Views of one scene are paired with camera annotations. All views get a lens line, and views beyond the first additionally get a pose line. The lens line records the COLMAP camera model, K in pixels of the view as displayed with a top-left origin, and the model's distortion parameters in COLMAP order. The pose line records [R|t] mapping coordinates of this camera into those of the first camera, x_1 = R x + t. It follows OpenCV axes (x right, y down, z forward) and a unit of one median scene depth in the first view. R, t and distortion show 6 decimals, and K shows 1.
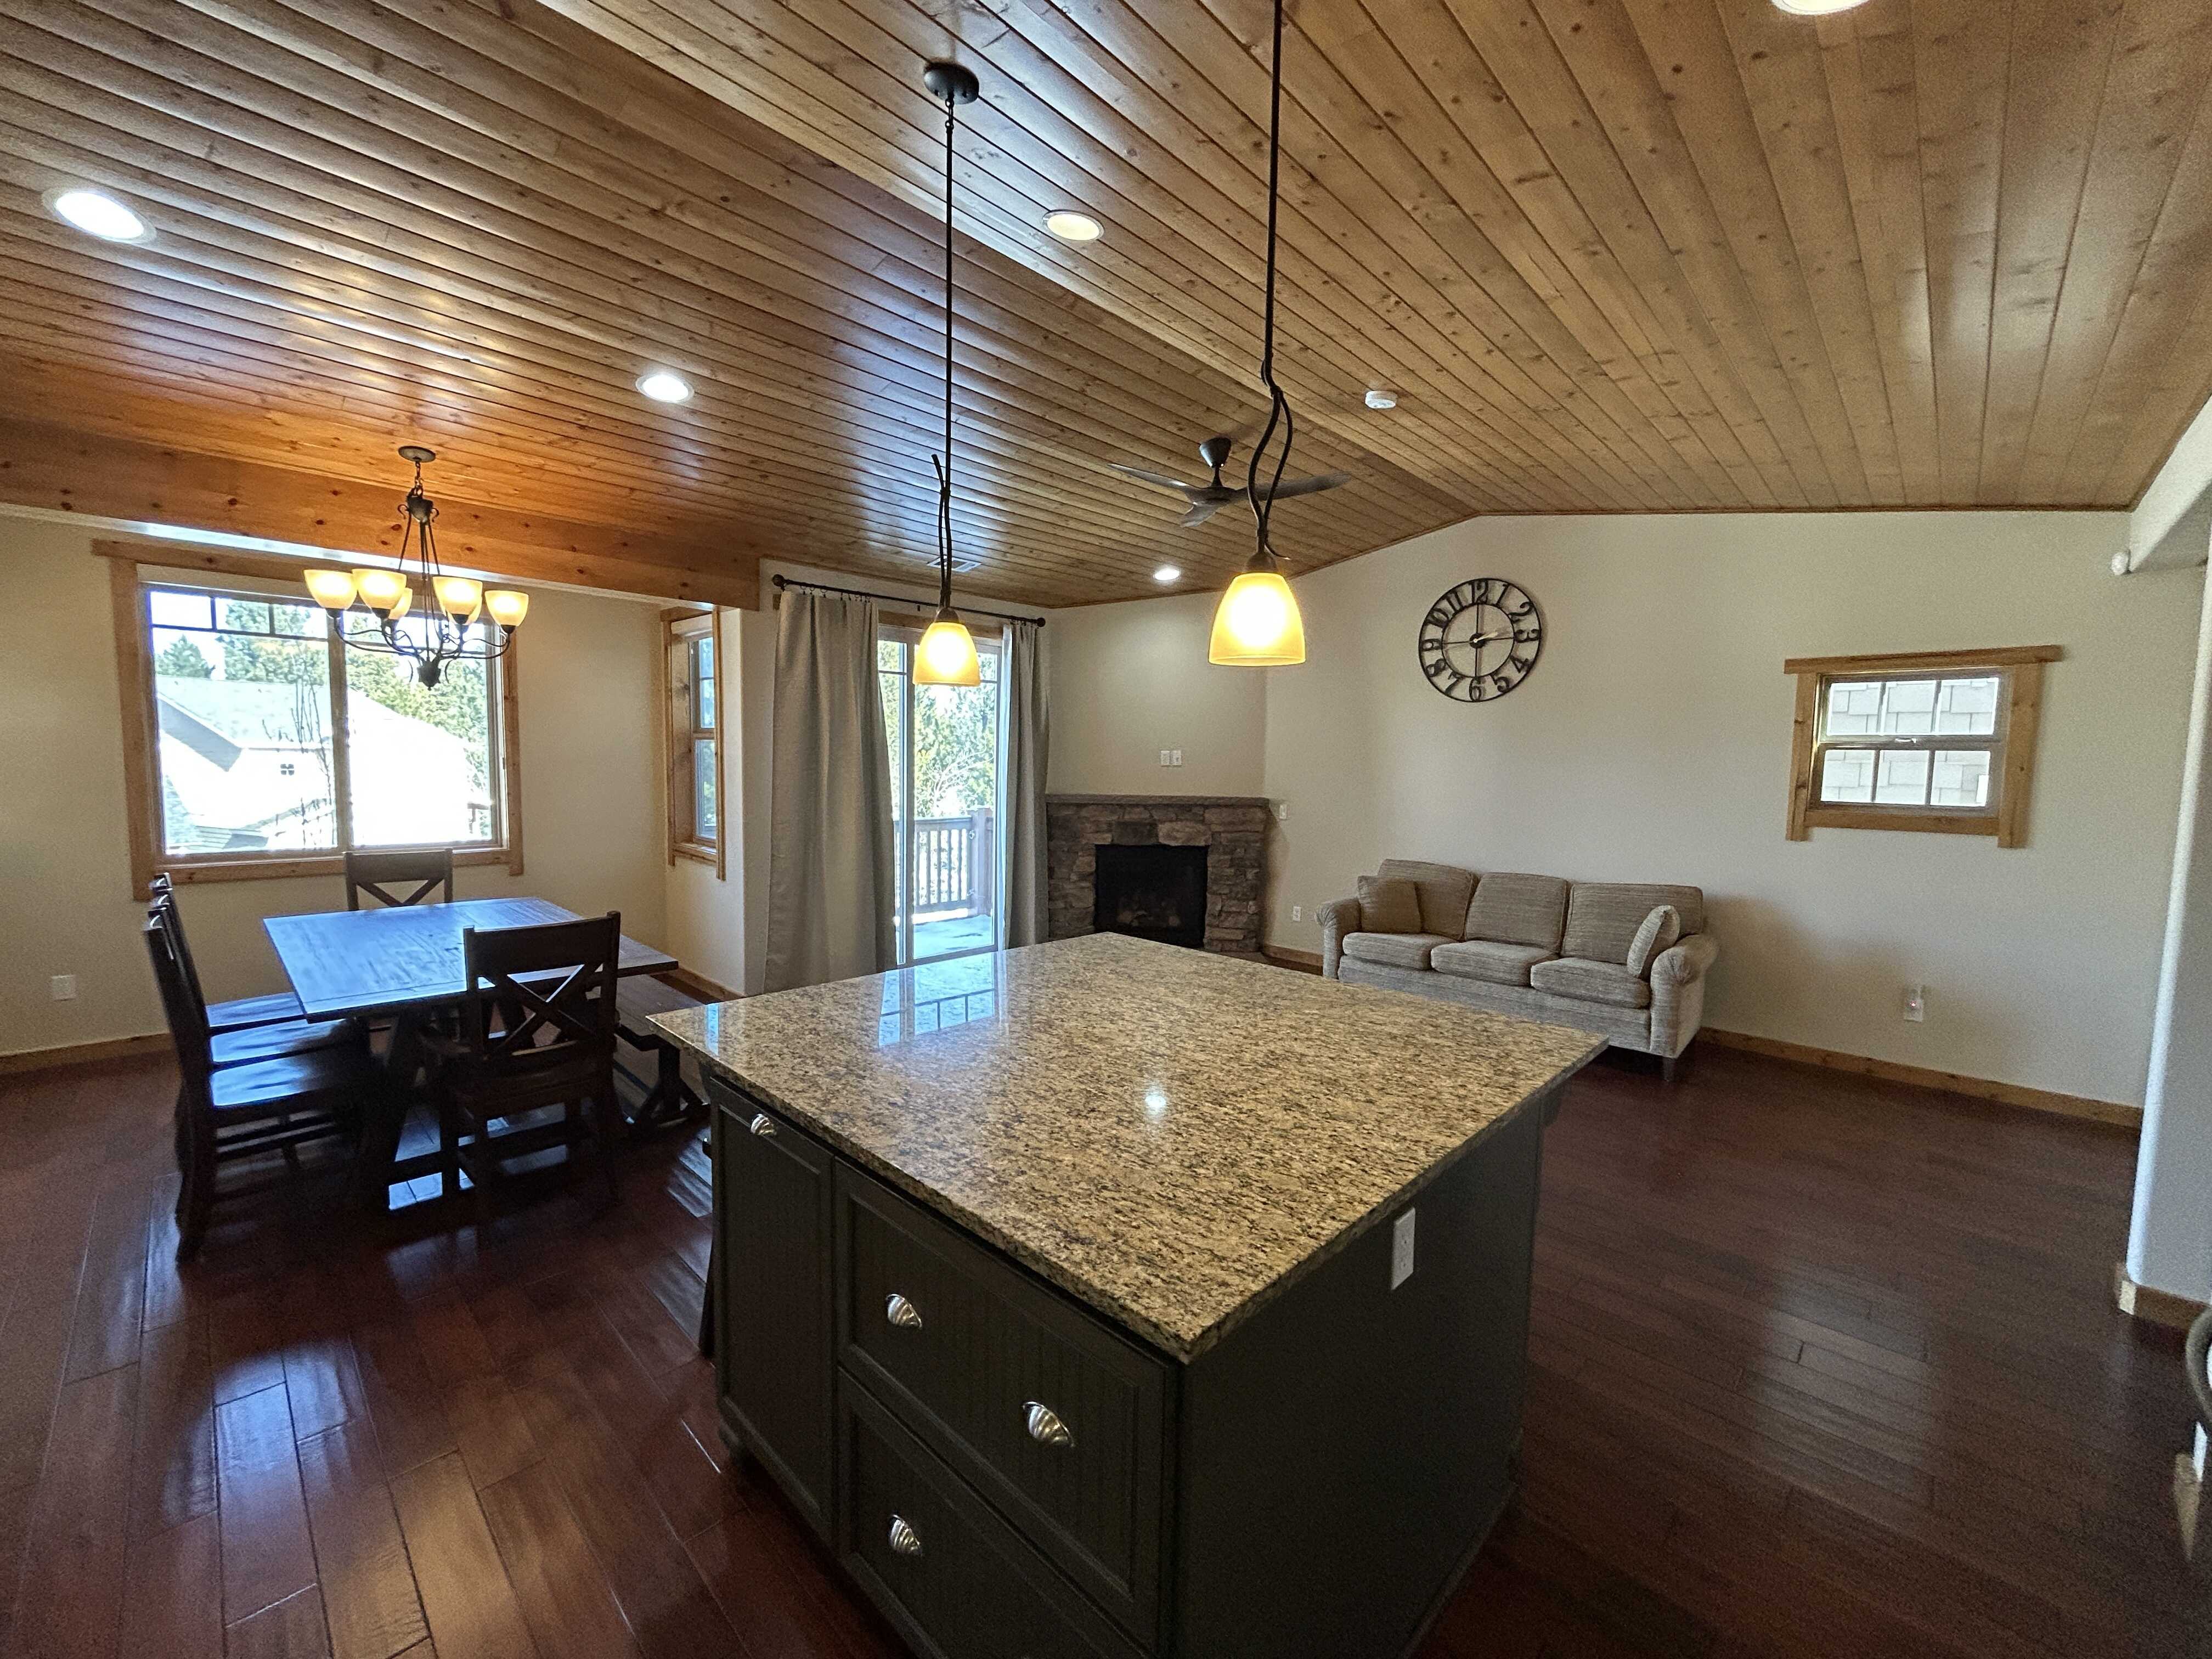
lens RADIAL K [[896.0, 0, 1117.9], [0, 896.0, 830.5], [0, 0, 1]] dist [-0.001668, 0.000040]
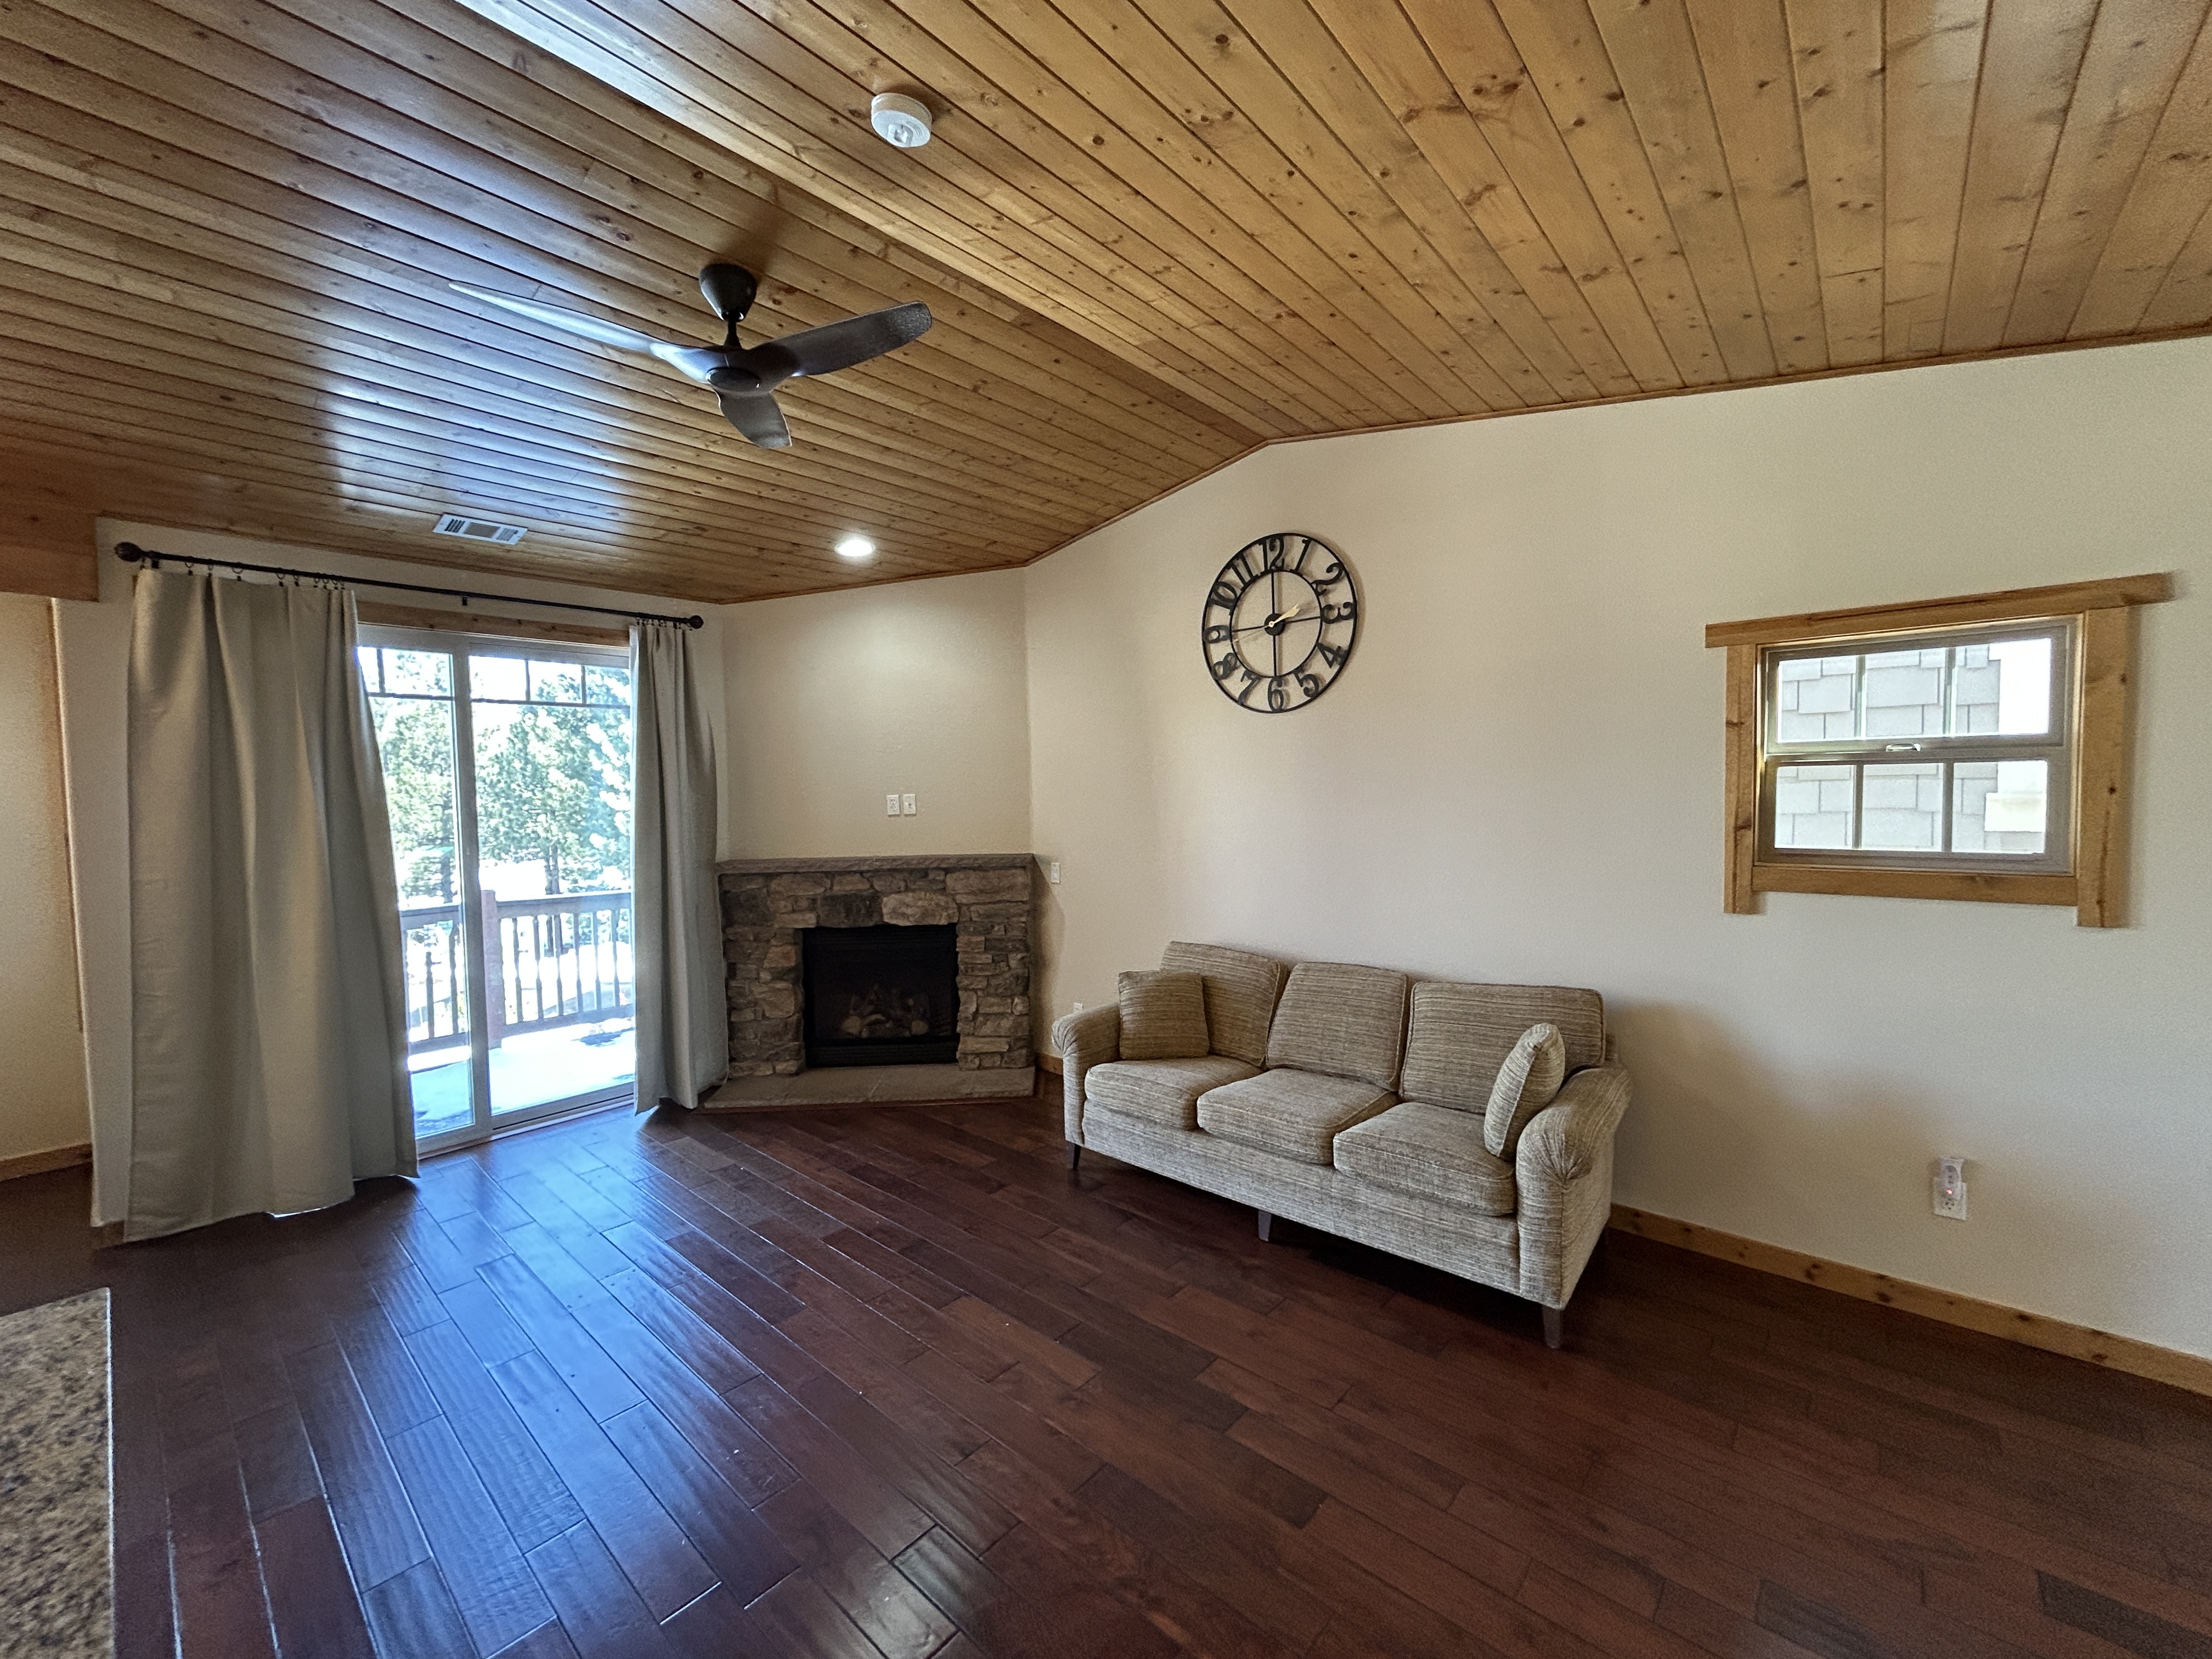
lens RADIAL K [[896.0, 0, 1116.6], [0, 896.0, 829.5], [0, 0, 1]] dist [-0.001668, 0.000040]
pose [[0.998405, -0.037660, 0.042073, 0.294274], [0.039117, 0.998644, -0.034357, -0.041674], [-0.040722, 0.035948, 0.998524, 0.386015]]
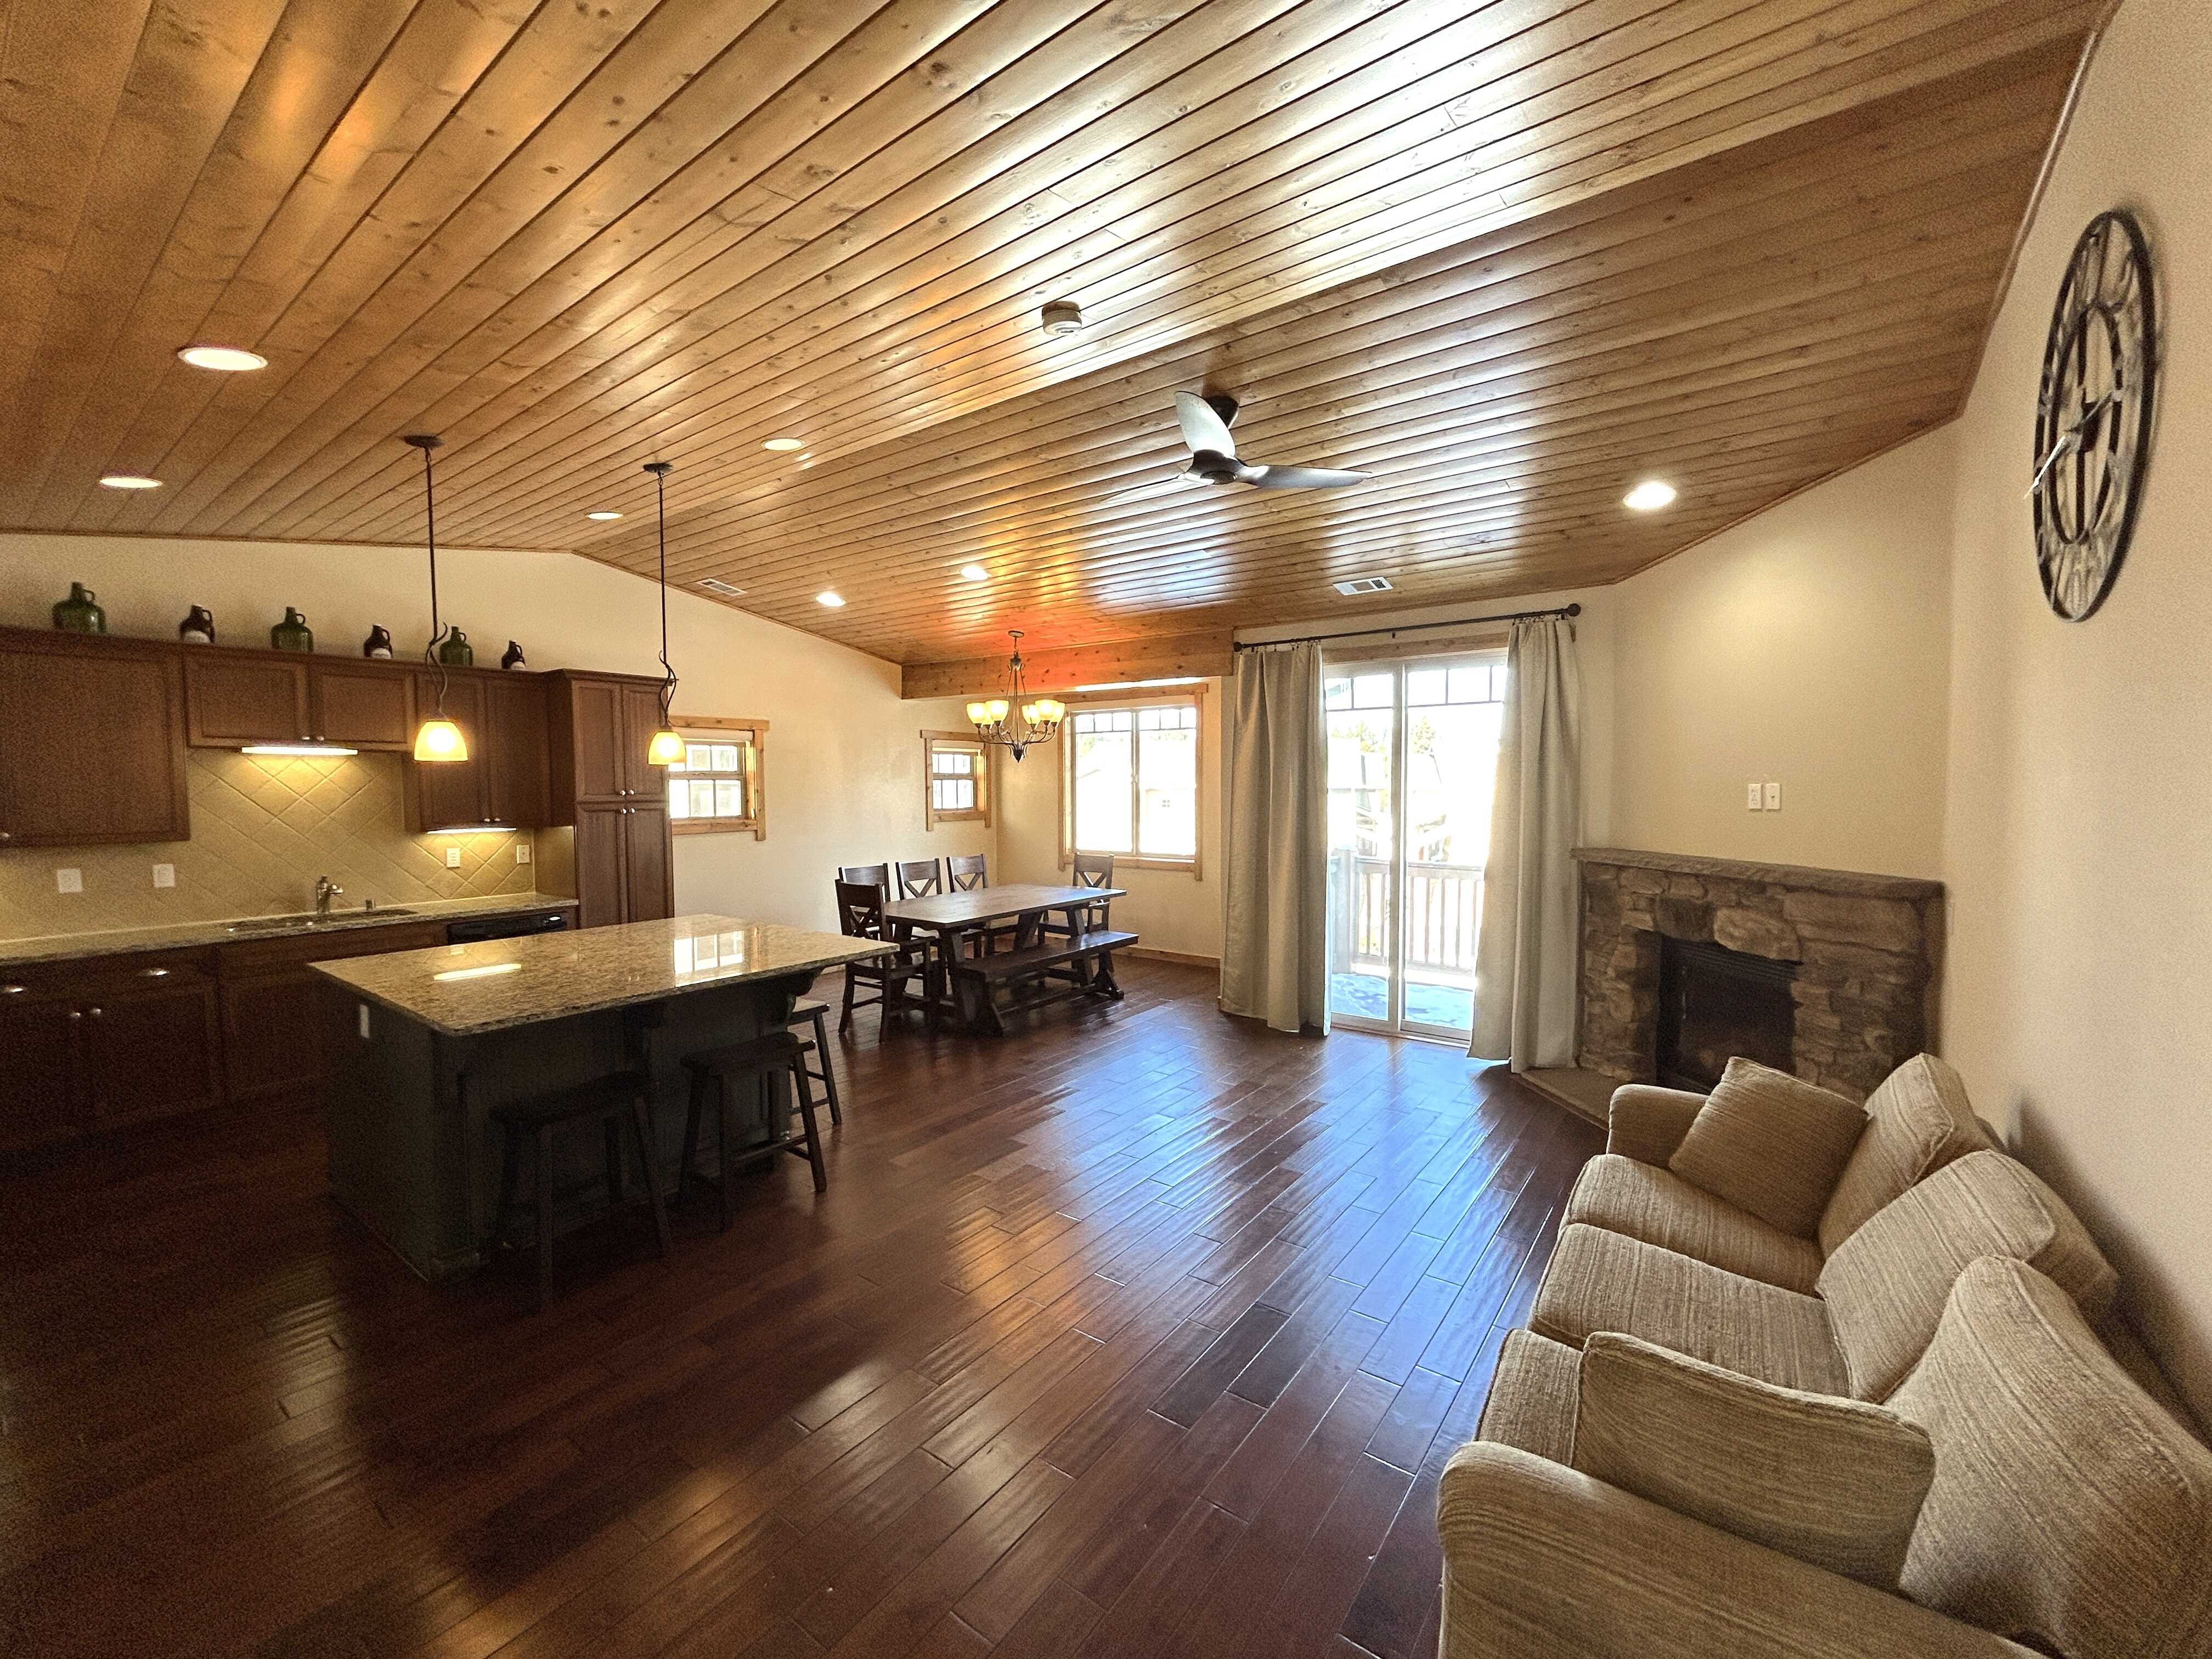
lens RADIAL K [[896.0, 0, 1098.8], [0, 896.0, 838.1], [0, 0, 1]] dist [-0.001668, 0.000040]
pose [[0.114840, 0.043223, -0.992443, 0.826725], [-0.075500, 0.996543, 0.034665, -0.062251], [0.990511, 0.070949, 0.117706, 0.756413]]
